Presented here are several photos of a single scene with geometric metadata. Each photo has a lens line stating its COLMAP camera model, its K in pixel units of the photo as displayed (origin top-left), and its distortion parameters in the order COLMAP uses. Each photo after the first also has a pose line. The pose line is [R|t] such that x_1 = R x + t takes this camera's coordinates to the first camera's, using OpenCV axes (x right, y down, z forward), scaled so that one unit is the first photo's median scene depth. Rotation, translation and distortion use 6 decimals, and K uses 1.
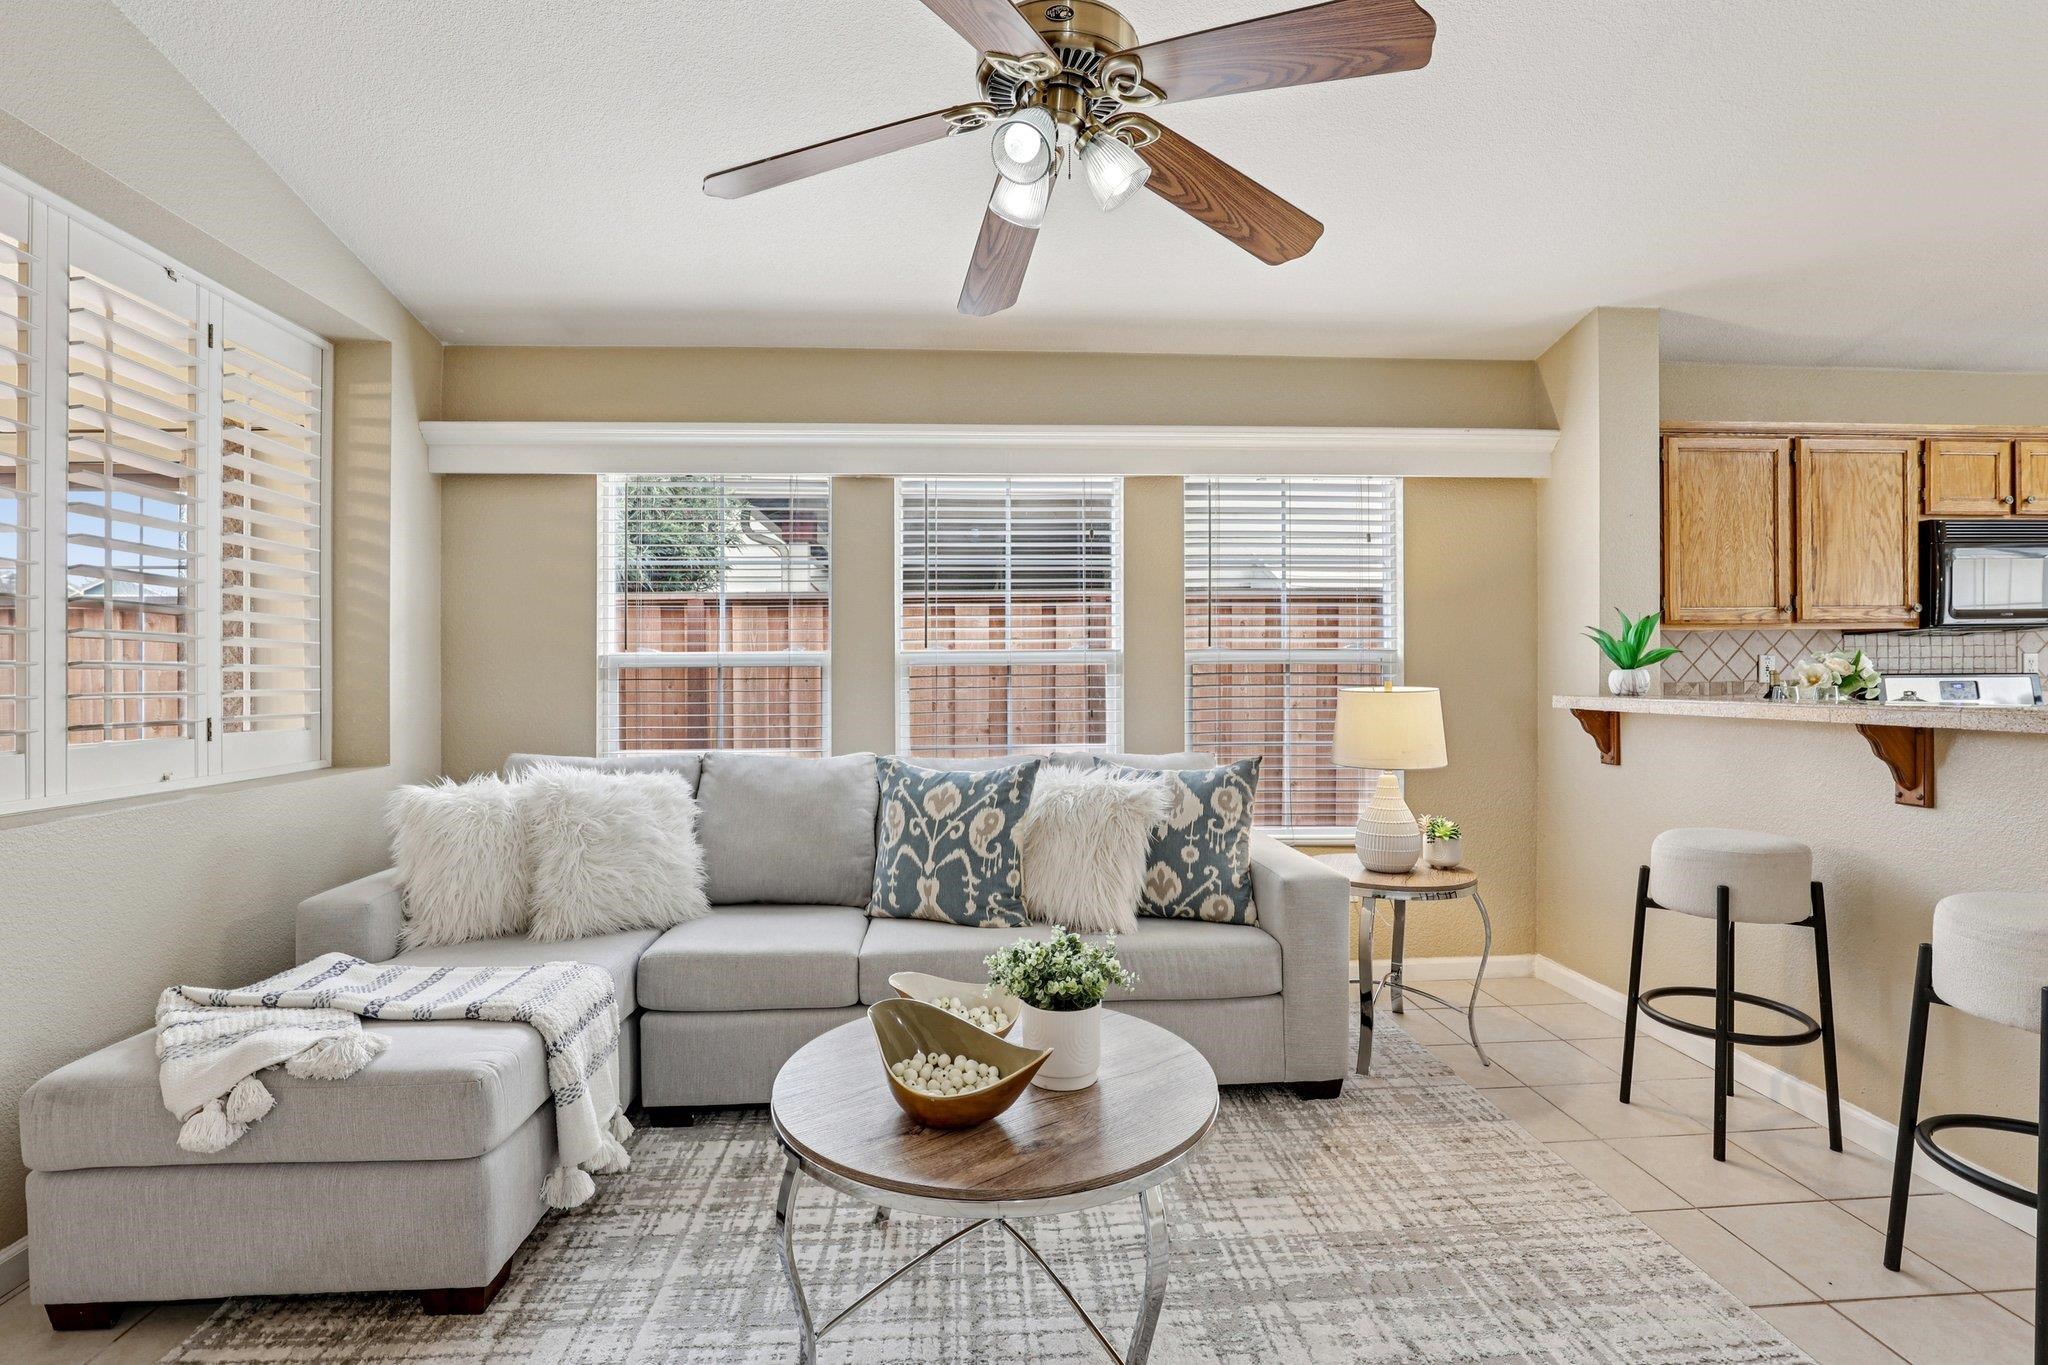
lens RADIAL K [[943.6, 0, 1014.7], [0, 943.6, 685.2], [0, 0, 1]] dist [-0.033581, 0.004955]
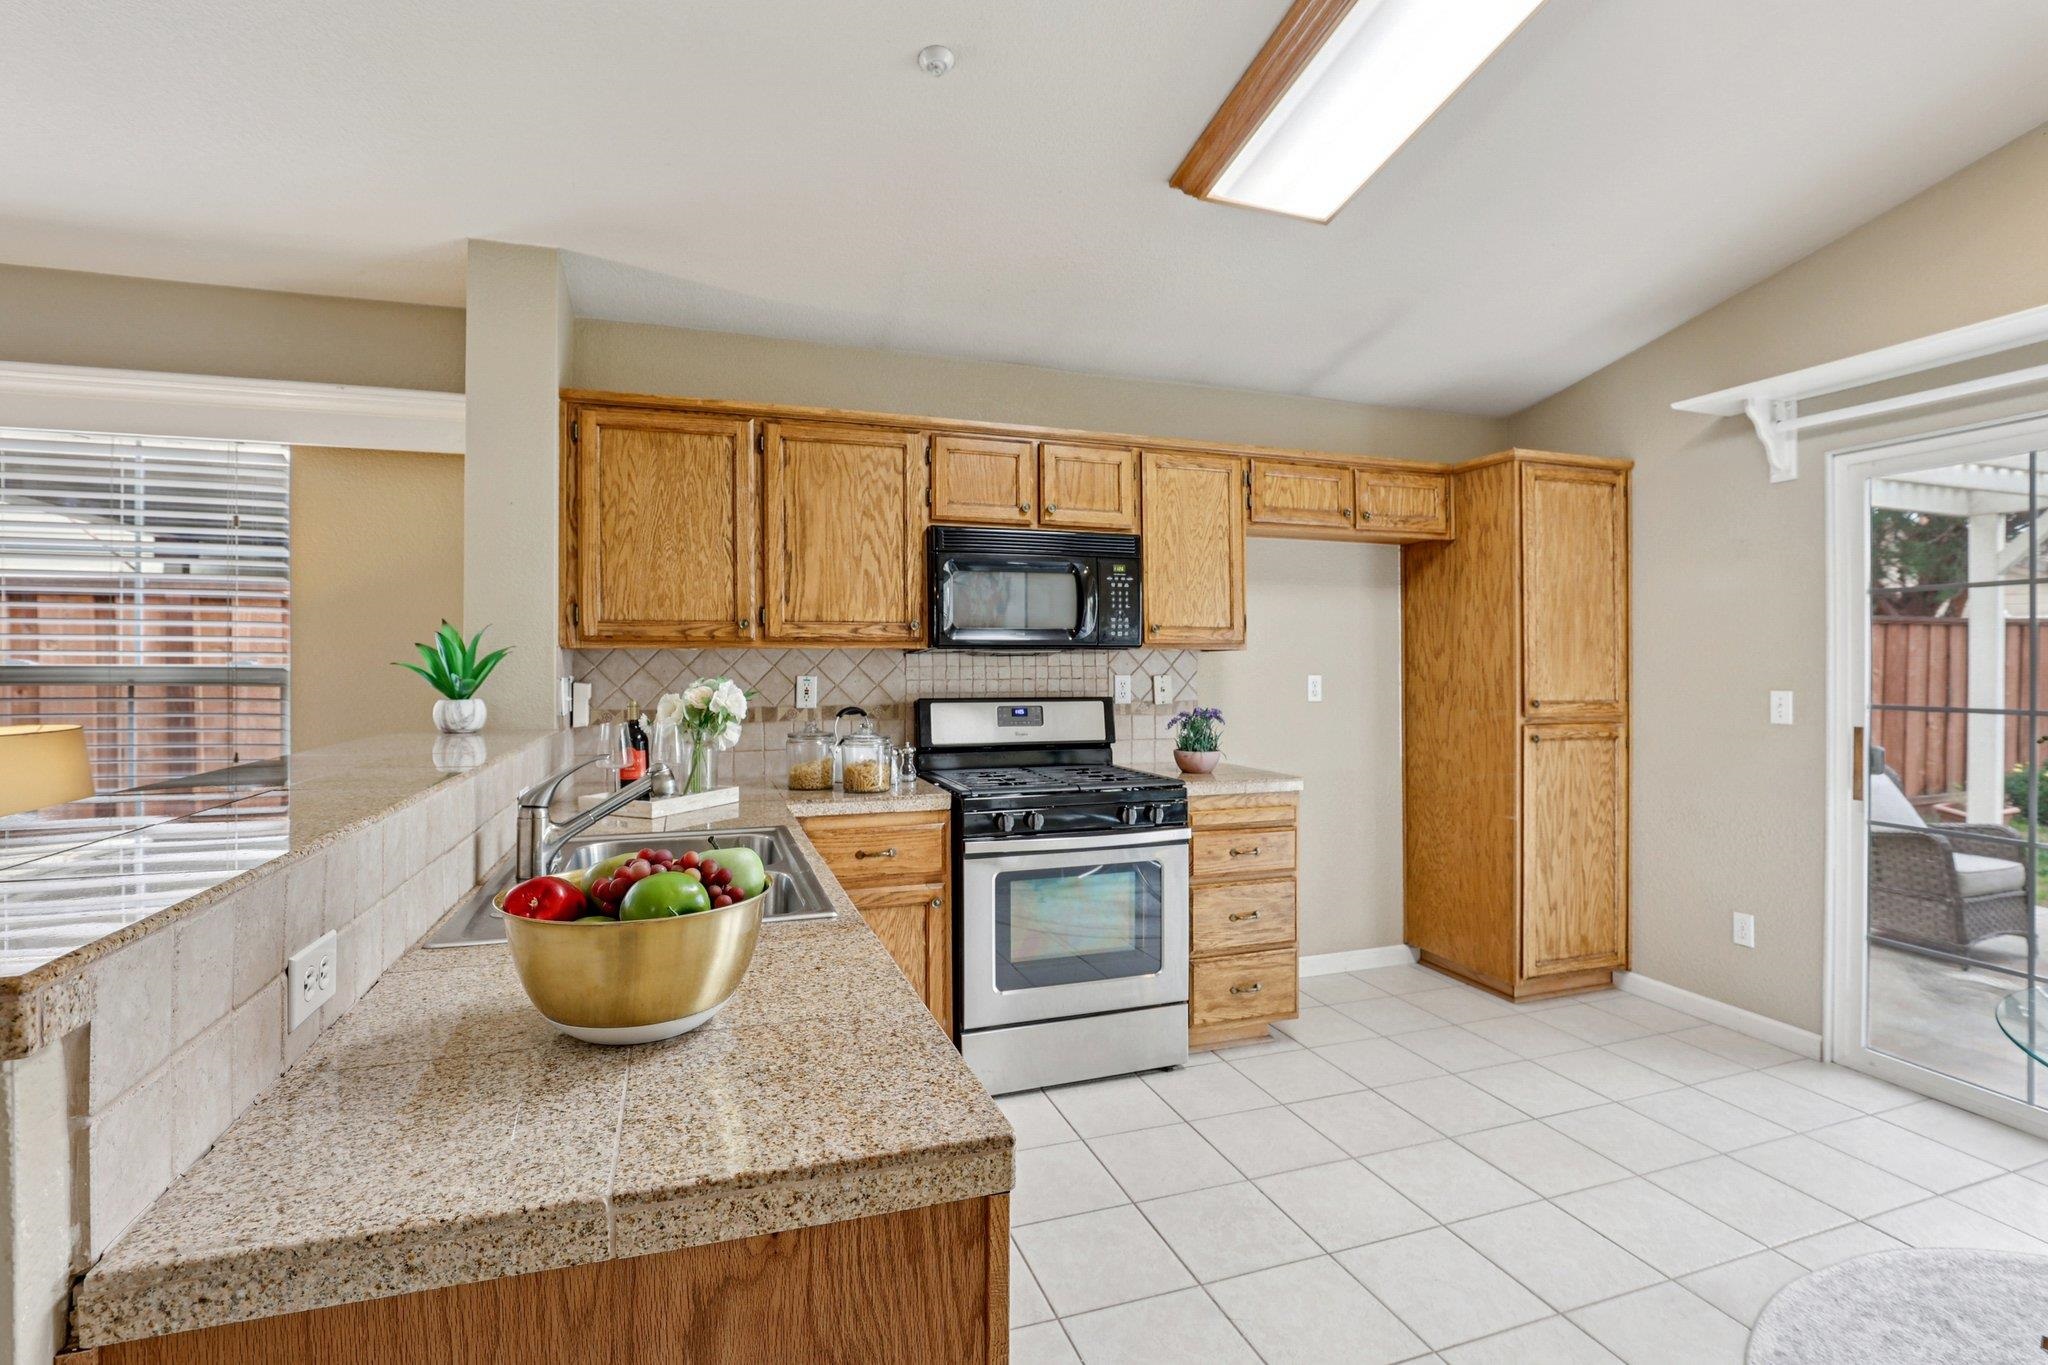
lens RADIAL K [[943.6, 0, 1027.2], [0, 943.6, 669.4], [0, 0, 1]] dist [-0.033581, 0.004955]
pose [[0.963327, 0.008653, 0.268190, 0.854122], [-0.005988, 0.999924, -0.010754, -0.033646], [-0.268263, 0.008753, 0.963306, 0.108666]]
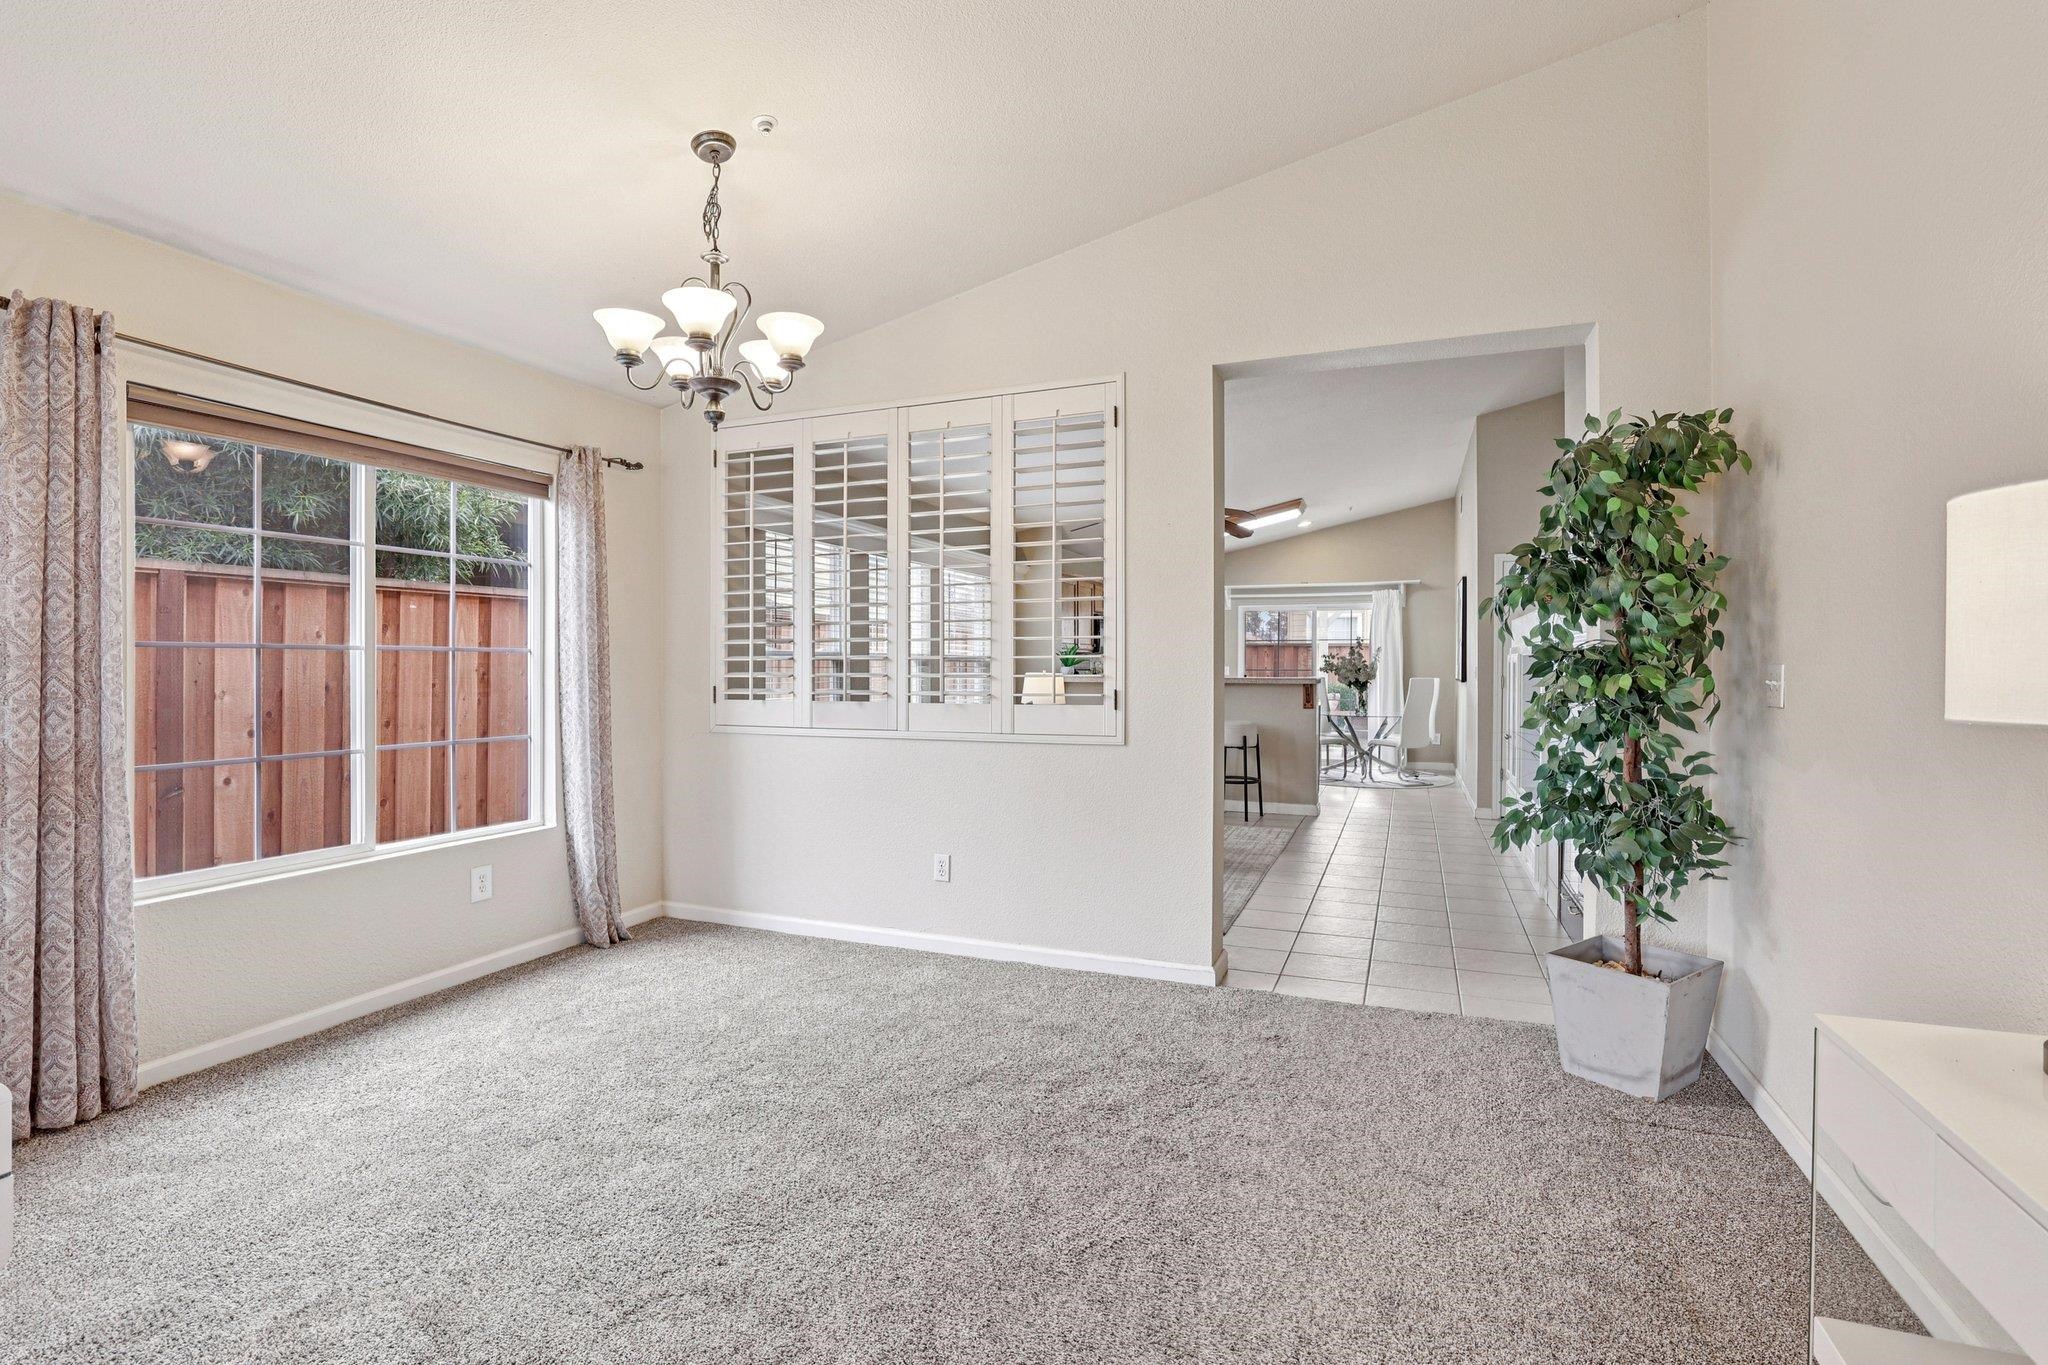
lens RADIAL K [[943.6, 0, 1038.3], [0, 943.6, 662.4], [0, 0, 1]] dist [-0.033581, 0.004955]
pose [[0.418203, 0.011945, 0.908275, -1.669221], [0.003904, 0.999881, -0.014947, 0.008731], [-0.908345, 0.009797, 0.418107, -0.032168]]
